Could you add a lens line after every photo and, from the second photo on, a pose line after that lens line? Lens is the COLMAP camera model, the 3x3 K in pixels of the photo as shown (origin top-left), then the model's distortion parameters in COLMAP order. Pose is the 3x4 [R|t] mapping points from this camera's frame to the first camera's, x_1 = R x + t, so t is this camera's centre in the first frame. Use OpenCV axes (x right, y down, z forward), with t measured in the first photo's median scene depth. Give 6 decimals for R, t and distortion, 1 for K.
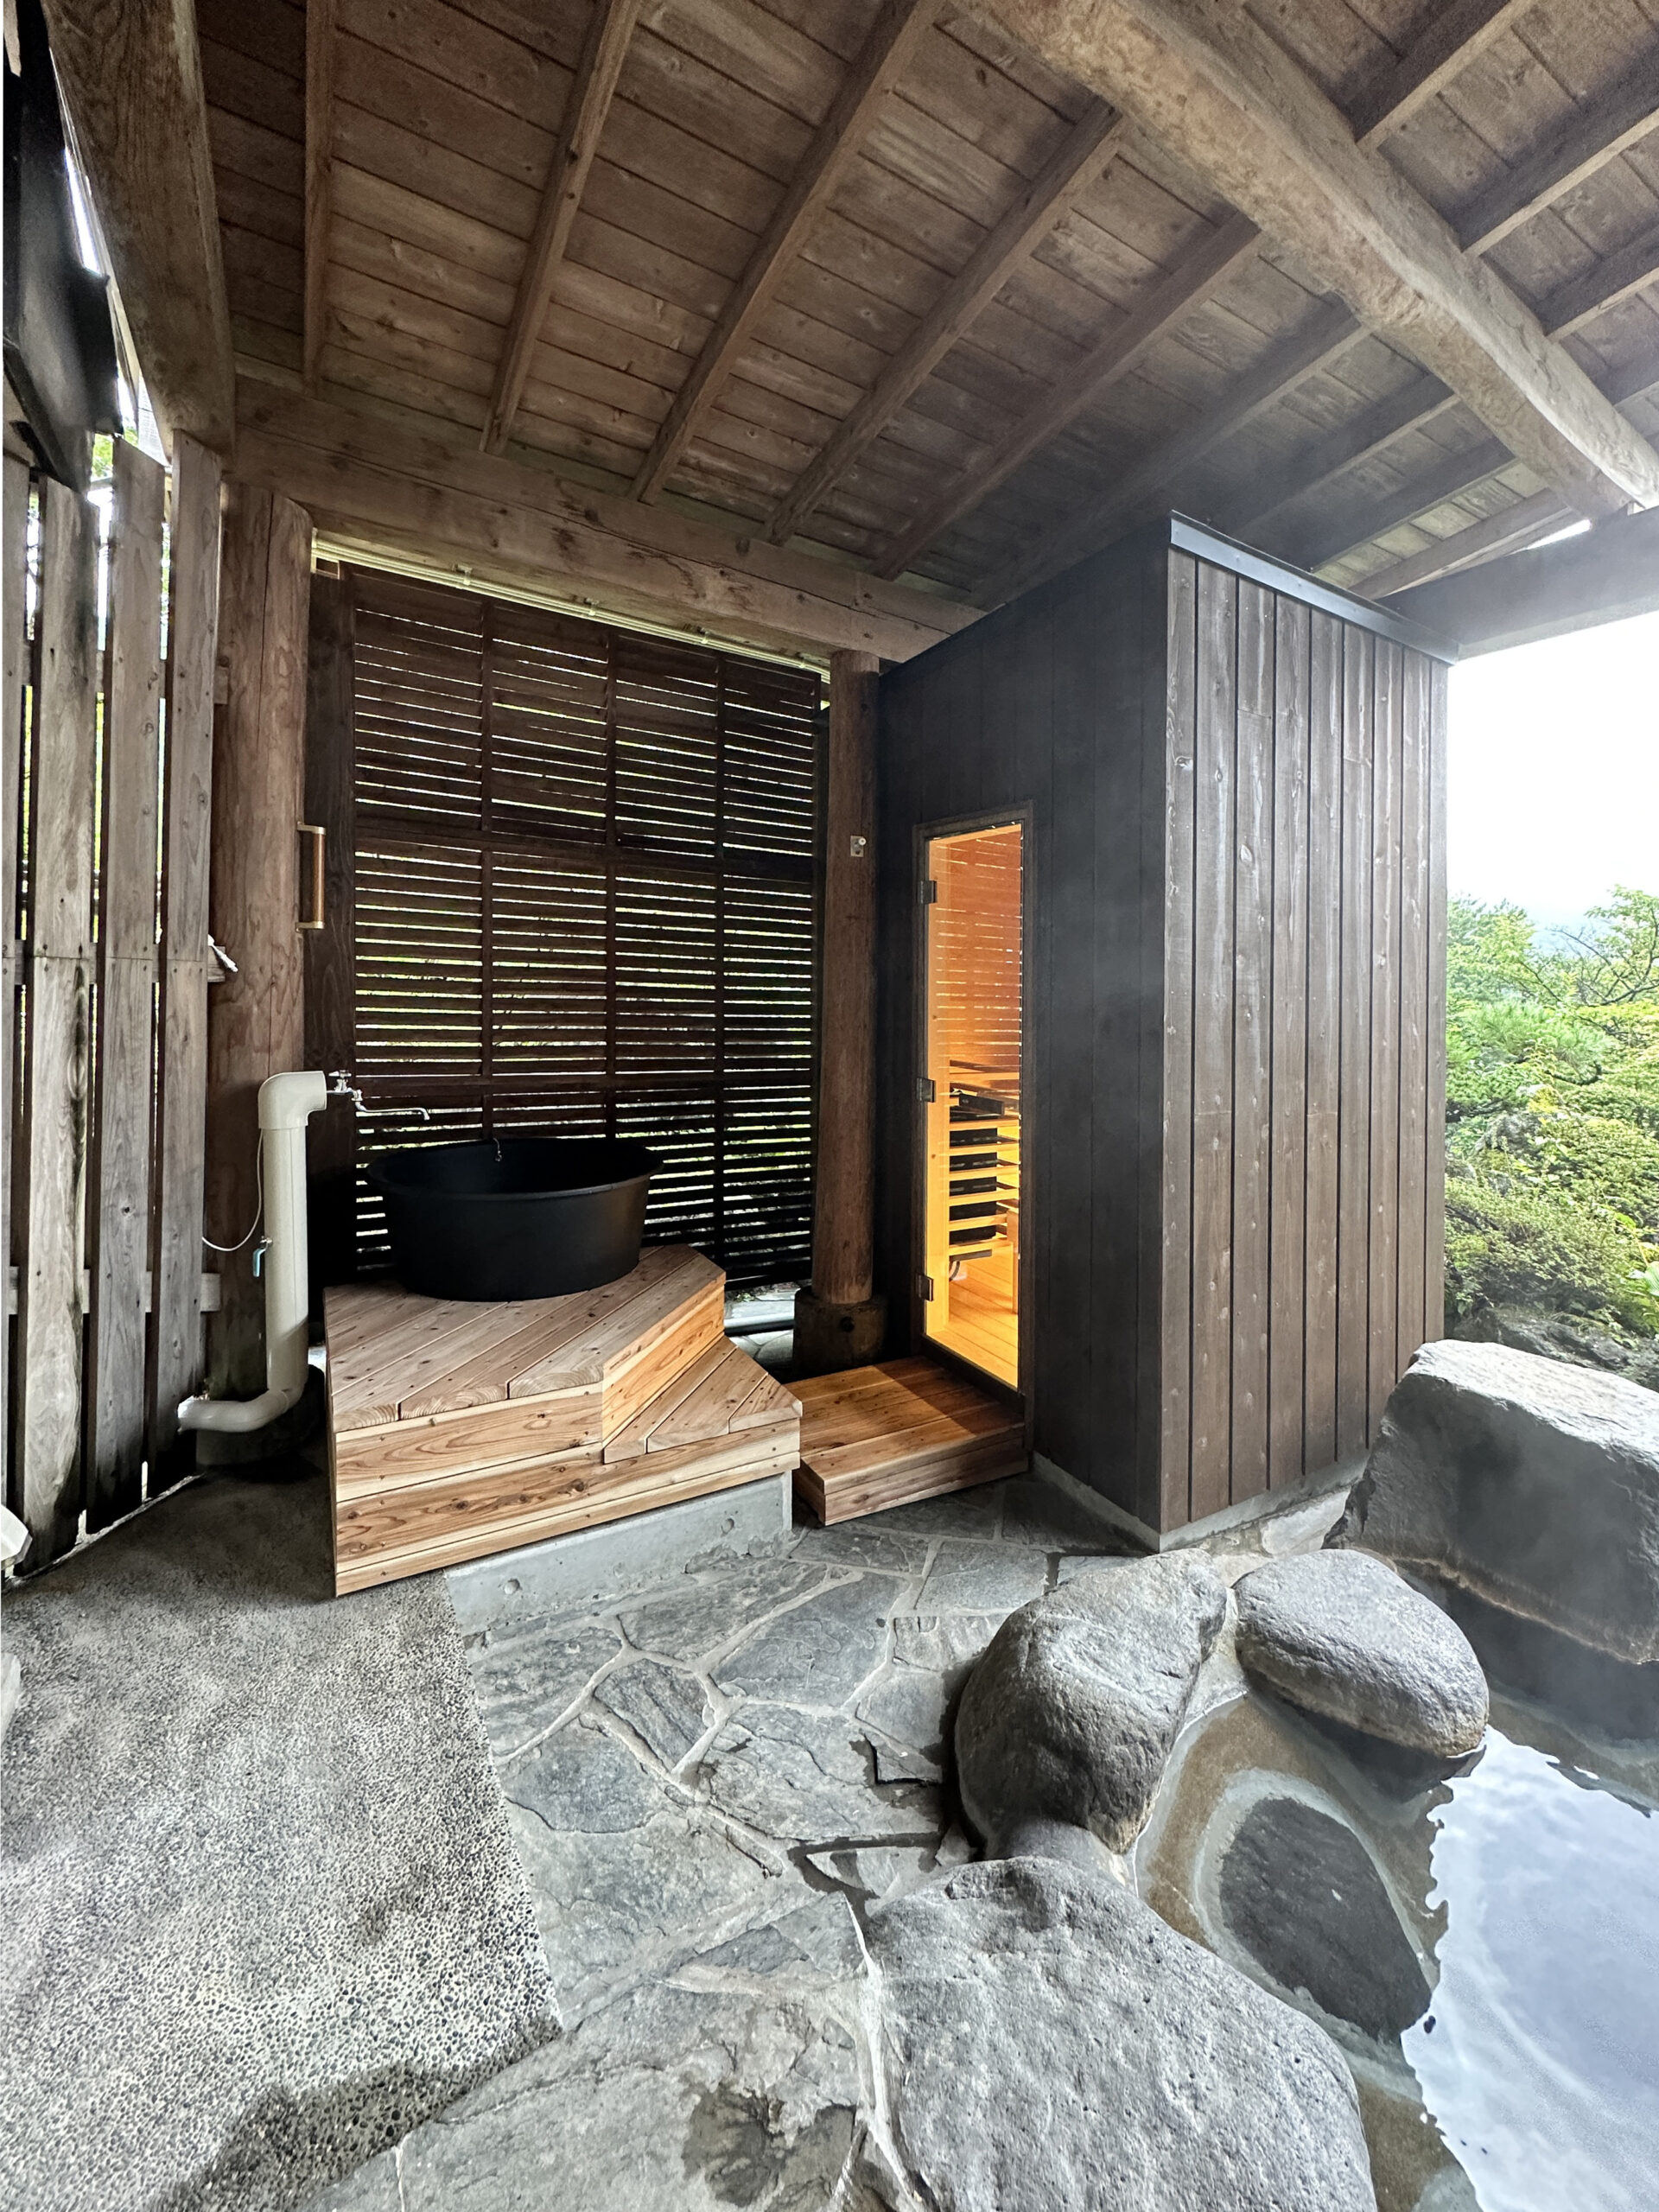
lens RADIAL K [[880.1, 0, 814.2], [0, 880.1, 1098.7], [0, 0, 1]] dist [0.000864, -0.000197]
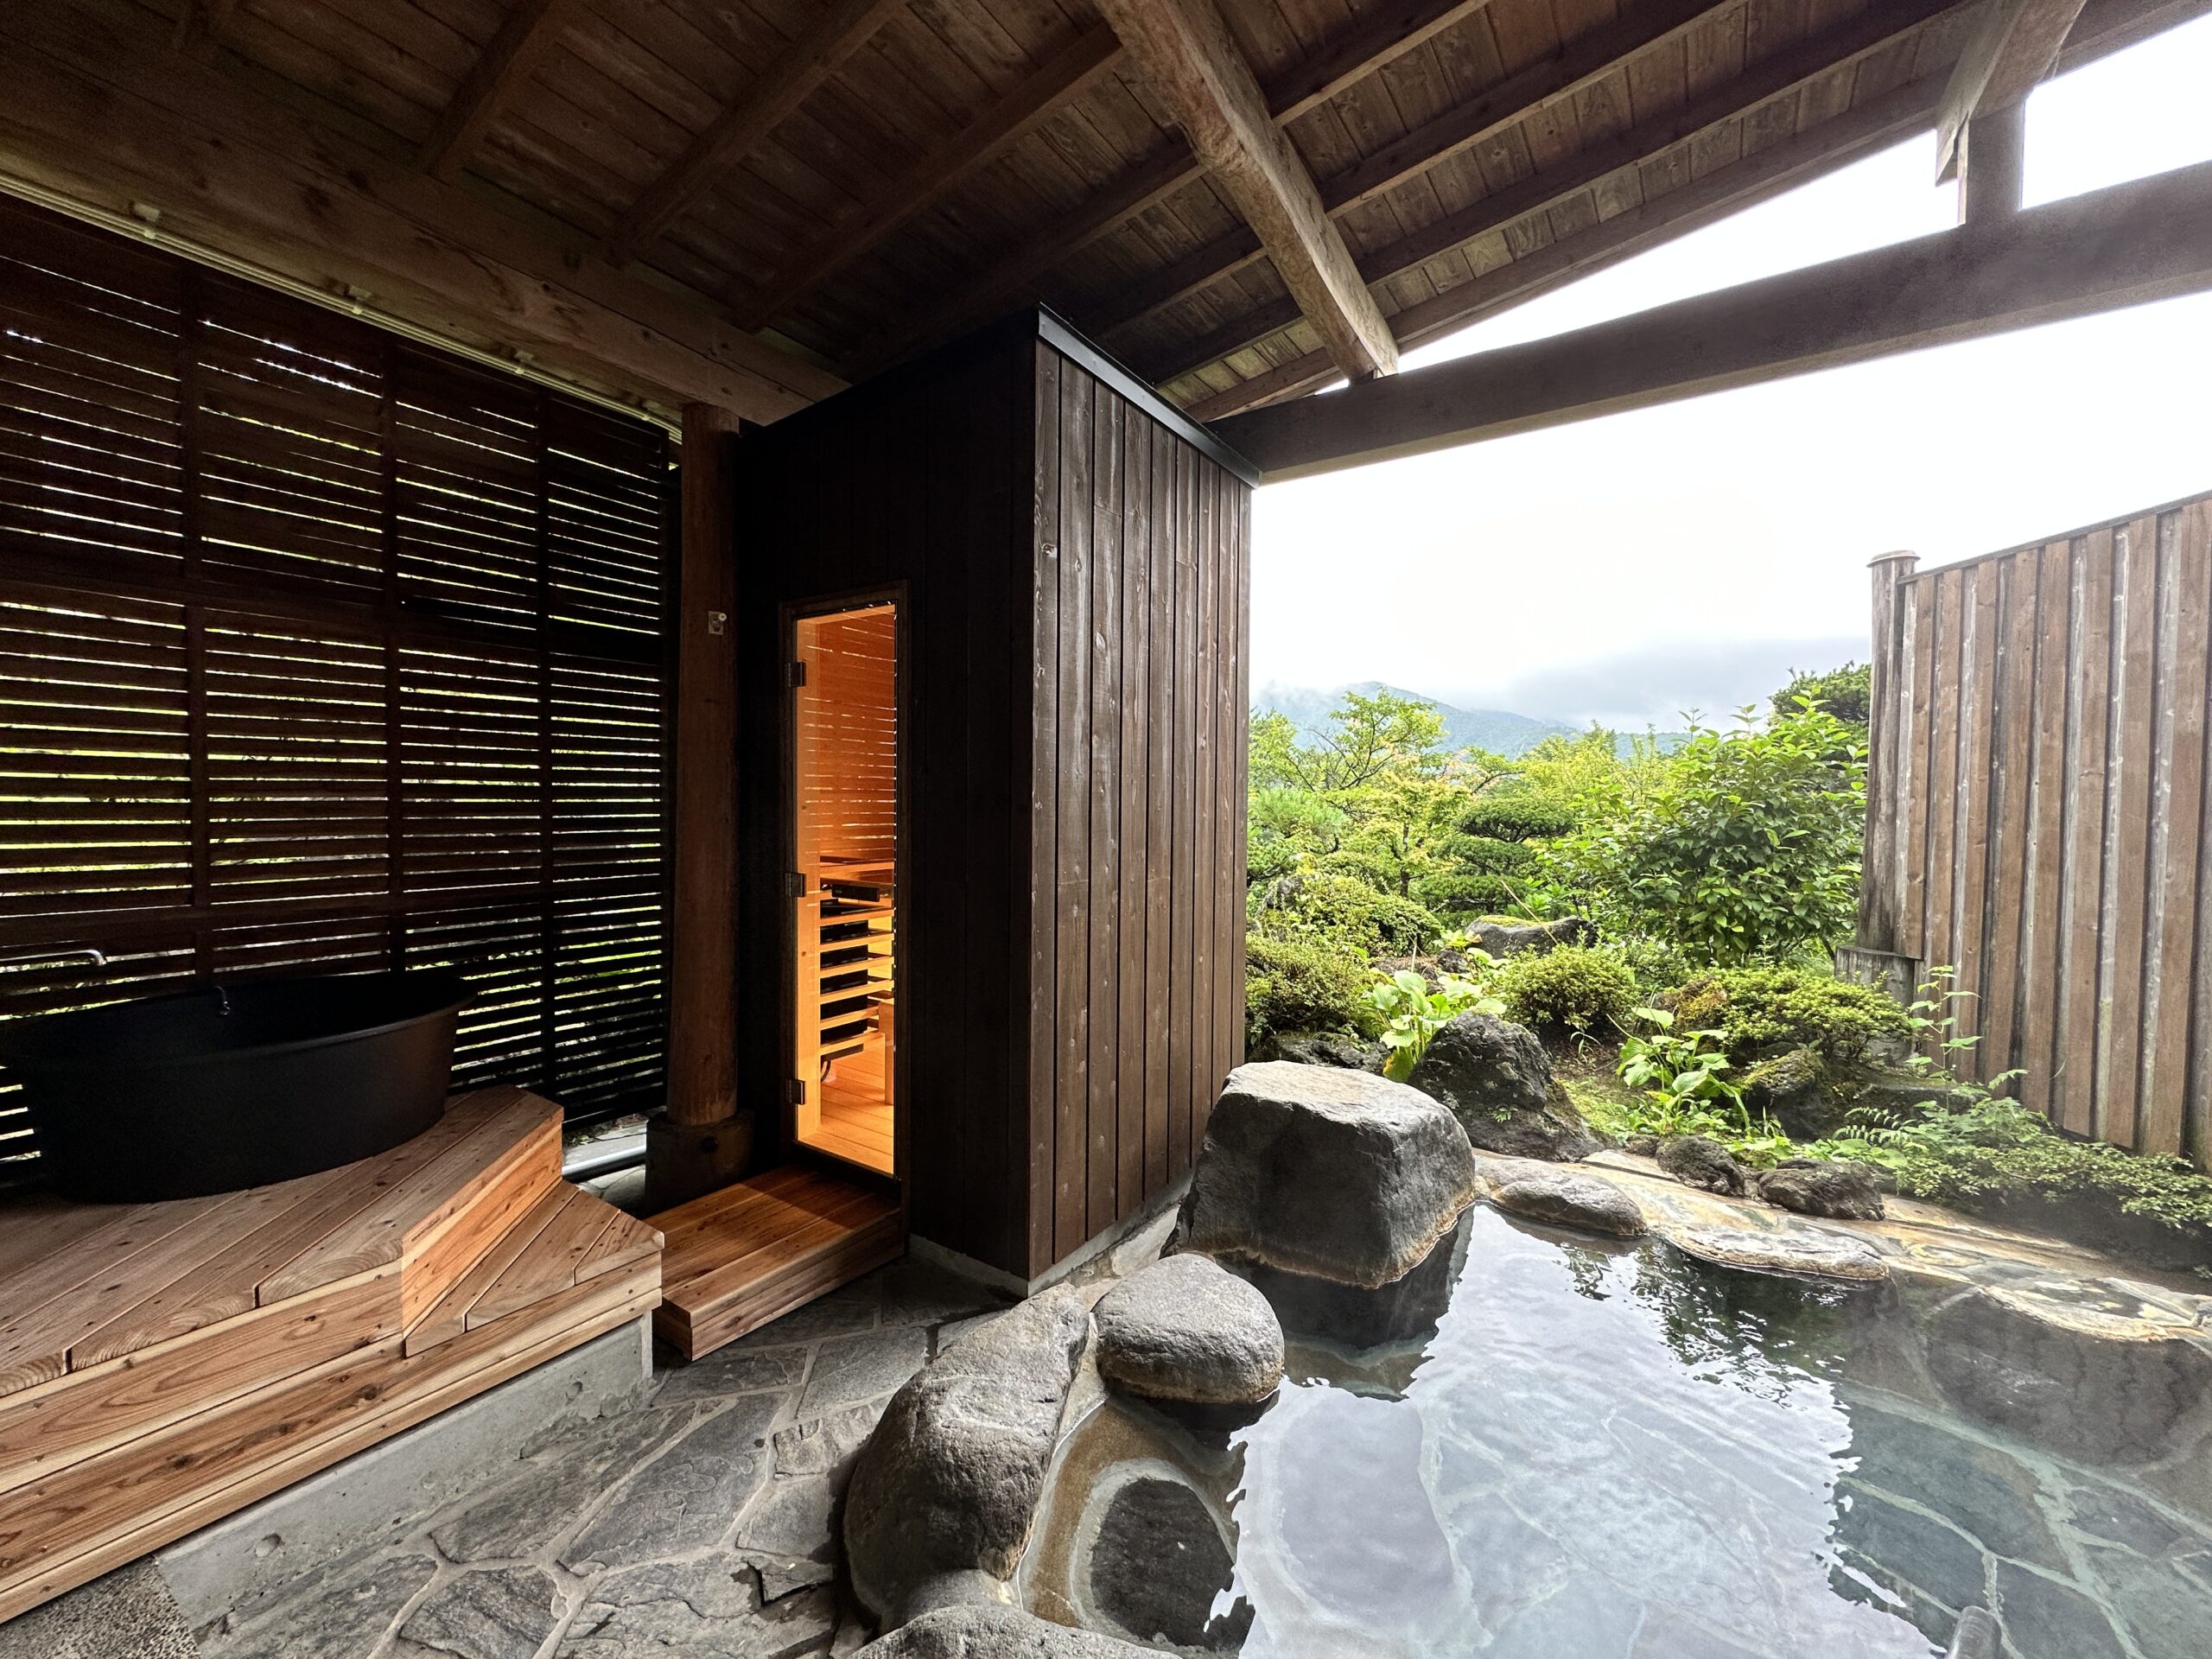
lens RADIAL K [[880.1, 0, 1112.2], [0, 880.1, 830.2], [0, 0, 1]] dist [0.000864, -0.000197]
pose [[0.914148, -0.040891, 0.403313, 0.057314], [0.038967, 0.999156, 0.012978, -0.071649], [-0.403503, 0.003852, 0.914970, -0.049310]]
